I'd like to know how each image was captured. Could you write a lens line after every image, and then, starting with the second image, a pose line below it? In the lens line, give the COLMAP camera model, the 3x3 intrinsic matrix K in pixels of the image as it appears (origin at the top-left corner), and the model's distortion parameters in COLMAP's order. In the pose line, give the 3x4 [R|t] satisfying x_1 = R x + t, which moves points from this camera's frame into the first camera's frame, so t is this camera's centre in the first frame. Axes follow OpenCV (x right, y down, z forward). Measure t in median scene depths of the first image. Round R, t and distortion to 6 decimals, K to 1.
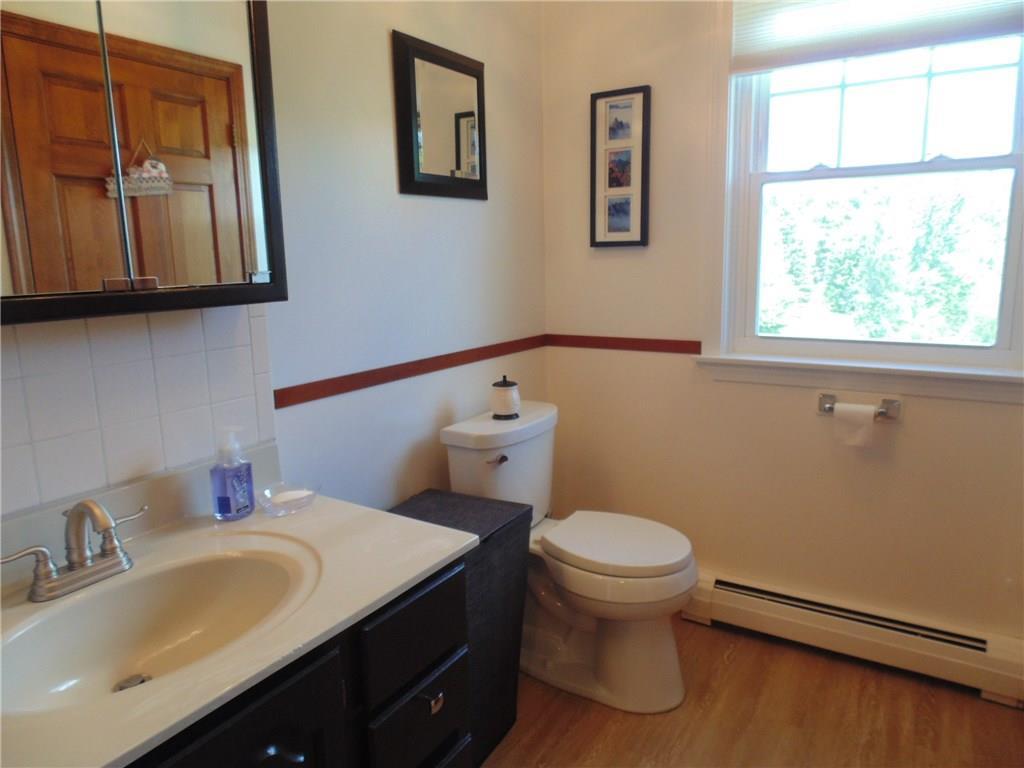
lens RADIAL K [[682.1, 0, 512.8], [0, 682.1, 378.2], [0, 0, 1]] dist [-0.021105, 0.004887]
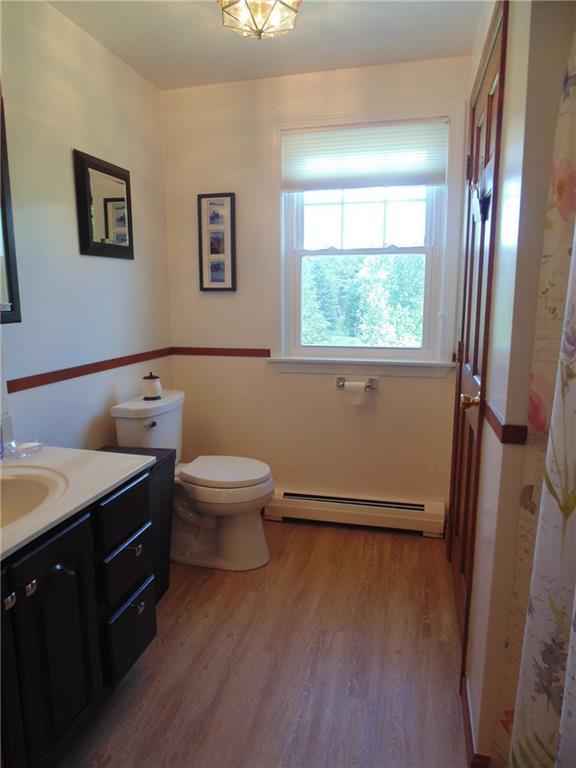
lens RADIAL K [[513.8, 0, 288.0], [0, 513.8, 384.0], [0, 0, 1]] dist [0.007662, 0.001945]
pose [[0.949846, -0.036158, 0.310621, -0.082434], [0.038274, 0.999267, -0.000718, 0.037194], [-0.310368, 0.012570, 0.950533, -0.226946]]
